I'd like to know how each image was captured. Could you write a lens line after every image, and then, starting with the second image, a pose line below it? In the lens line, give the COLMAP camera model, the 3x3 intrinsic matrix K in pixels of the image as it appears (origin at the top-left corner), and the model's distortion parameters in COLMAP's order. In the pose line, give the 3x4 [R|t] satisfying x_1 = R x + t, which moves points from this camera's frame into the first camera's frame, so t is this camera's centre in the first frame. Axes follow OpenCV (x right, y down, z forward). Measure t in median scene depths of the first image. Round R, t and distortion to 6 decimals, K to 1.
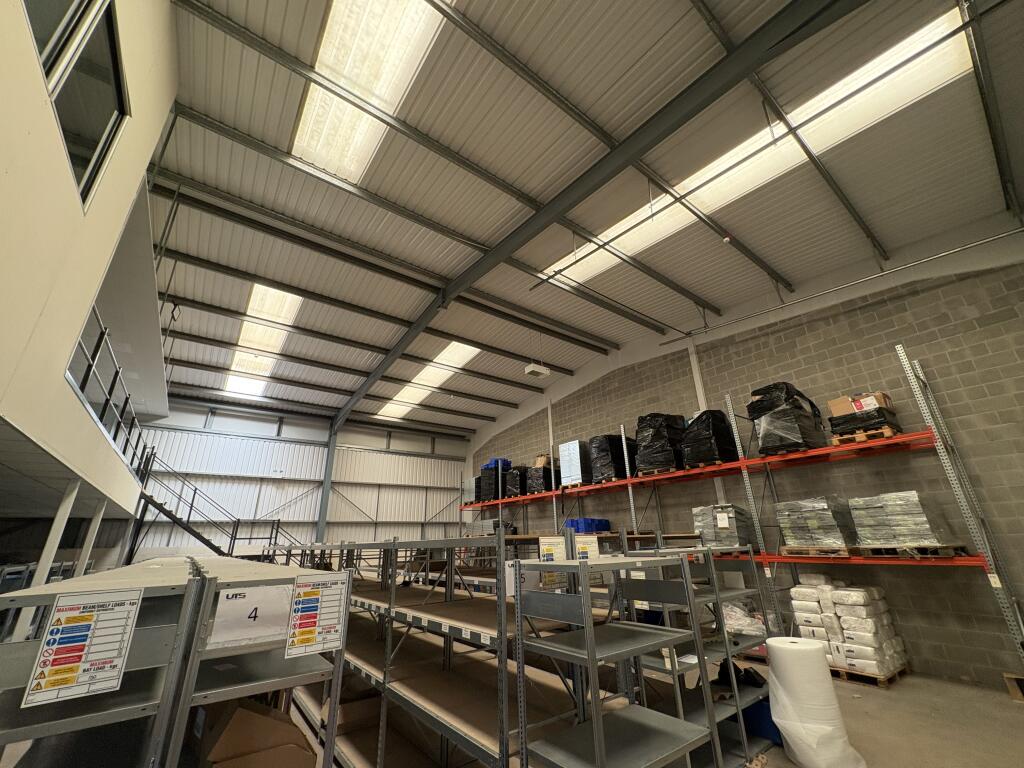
lens RADIAL K [[408.5, 0, 513.4], [0, 408.5, 385.2], [0, 0, 1]] dist [-0.001230, -0.000162]
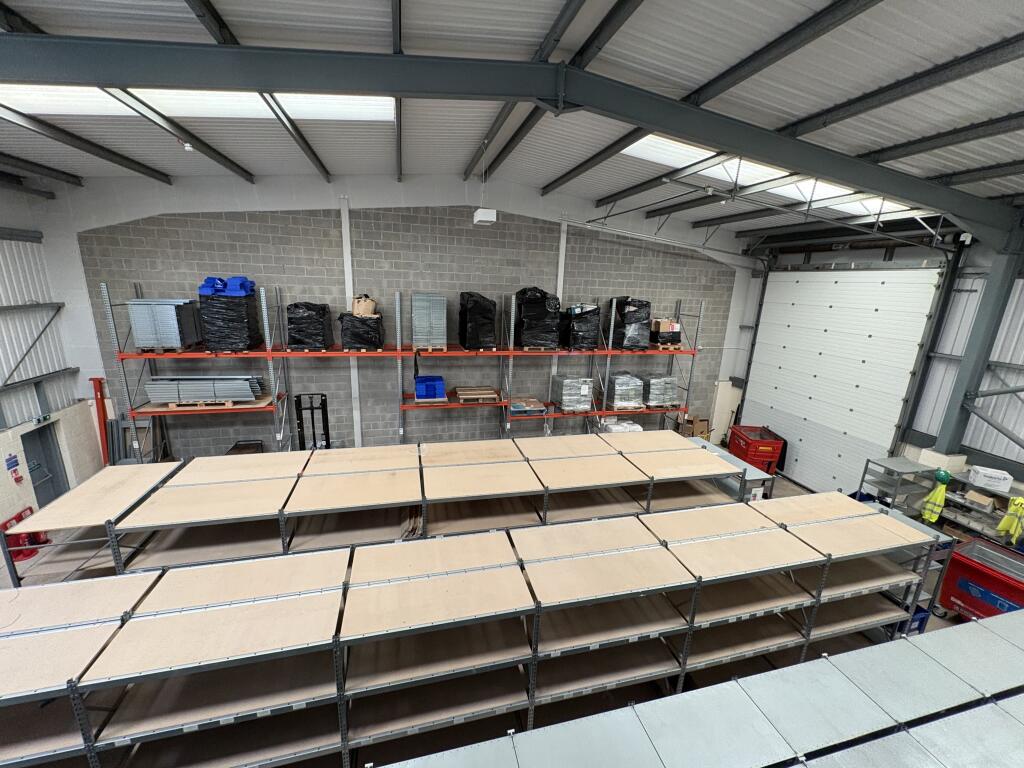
lens RADIAL K [[408.5, 0, 513.2], [0, 408.5, 386.6], [0, 0, 1]] dist [-0.001230, -0.000162]
pose [[0.375648, -0.186508, 0.907801, -0.669920], [-0.377048, 0.864051, 0.333542, -0.037313], [-0.846595, -0.467579, 0.254257, 0.700785]]
